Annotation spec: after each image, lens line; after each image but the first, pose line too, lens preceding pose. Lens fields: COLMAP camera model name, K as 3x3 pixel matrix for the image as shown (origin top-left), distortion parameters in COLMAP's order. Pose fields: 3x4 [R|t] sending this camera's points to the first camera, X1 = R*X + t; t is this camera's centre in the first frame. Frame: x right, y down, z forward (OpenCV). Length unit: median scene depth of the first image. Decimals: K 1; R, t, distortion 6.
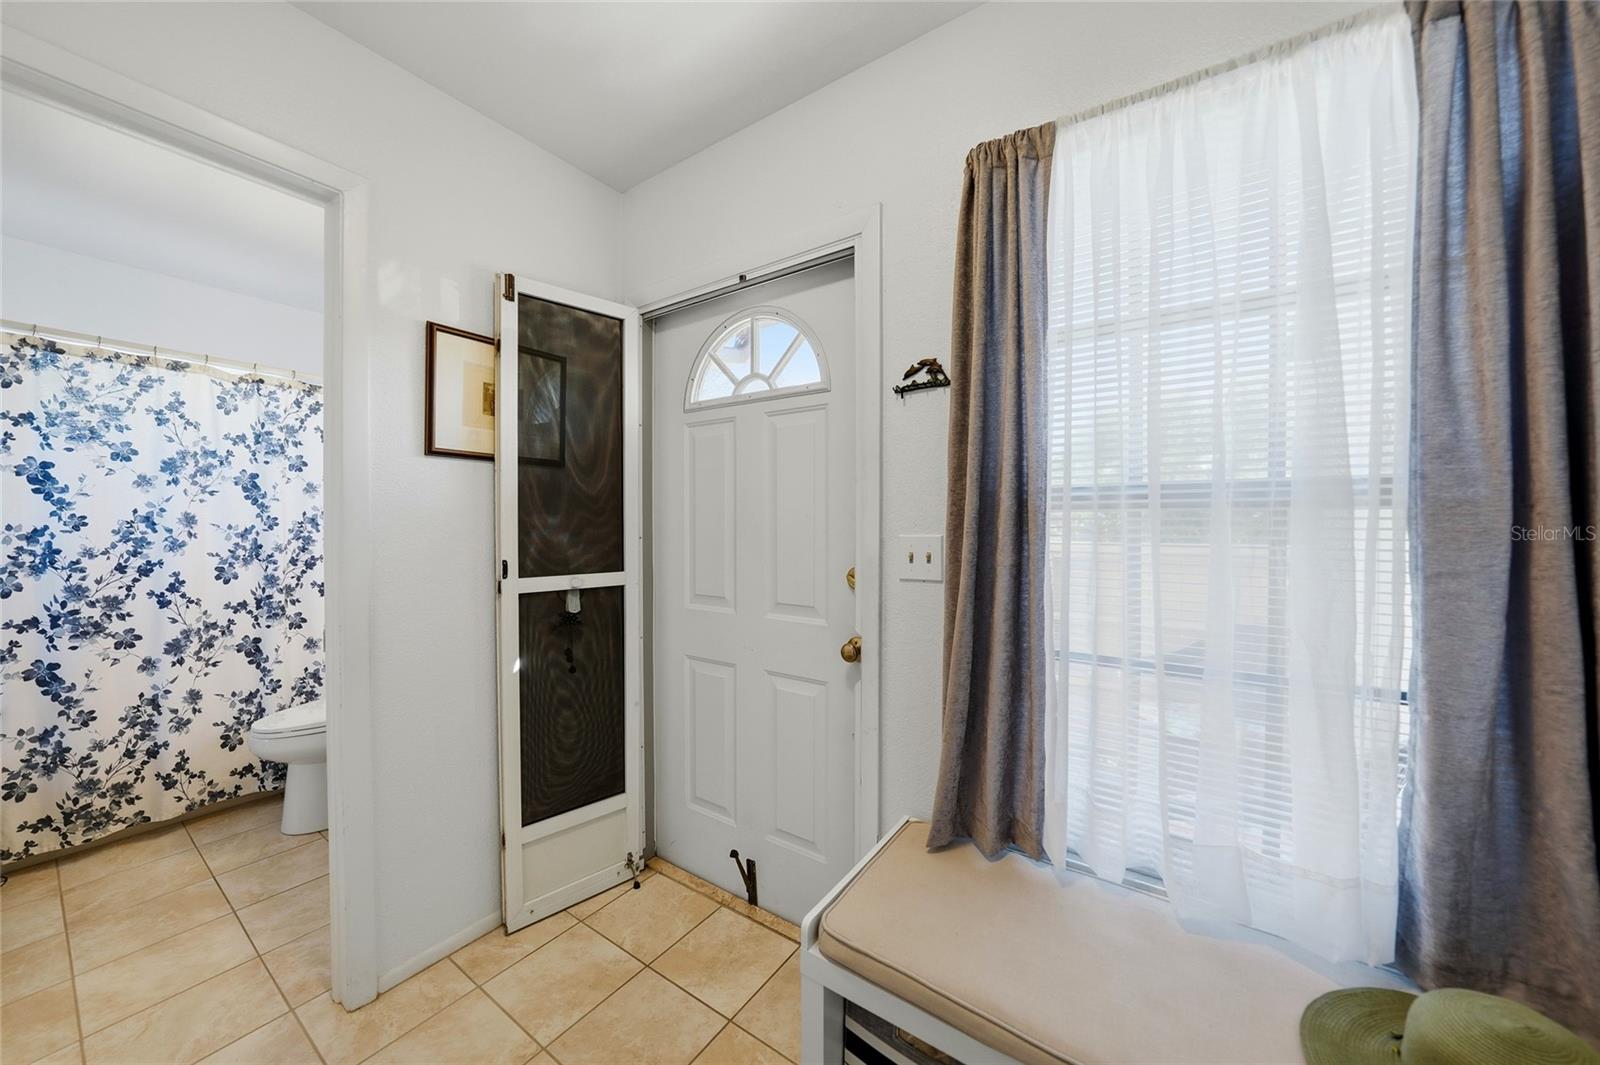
lens RADIAL K [[562.5, 0, 810.8], [0, 562.5, 532.1], [0, 0, 1]] dist [-0.023603, 0.005485]
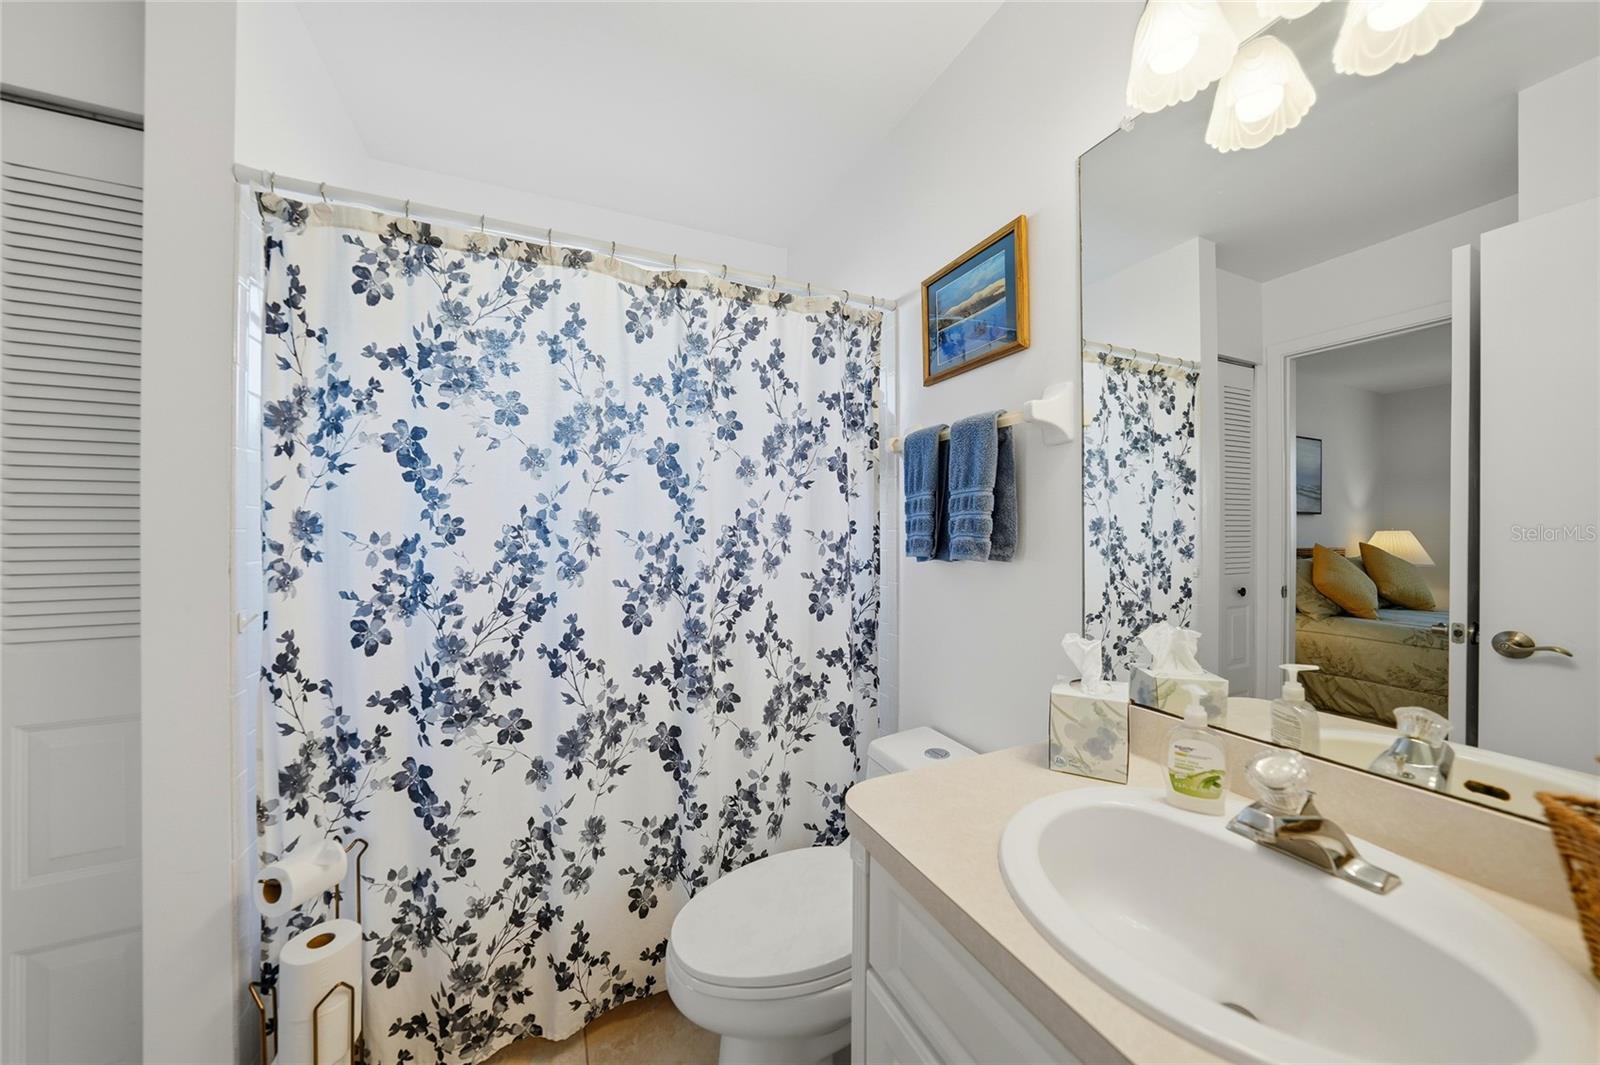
lens RADIAL K [[562.5, 0, 807.1], [0, 562.5, 535.7], [0, 0, 1]] dist [-0.023603, 0.005485]
pose [[0.859404, -0.000456, -0.511297, -0.649858], [-0.002552, 0.999983, -0.005182, -0.007687], [0.511291, 0.005758, 0.859388, 0.627848]]
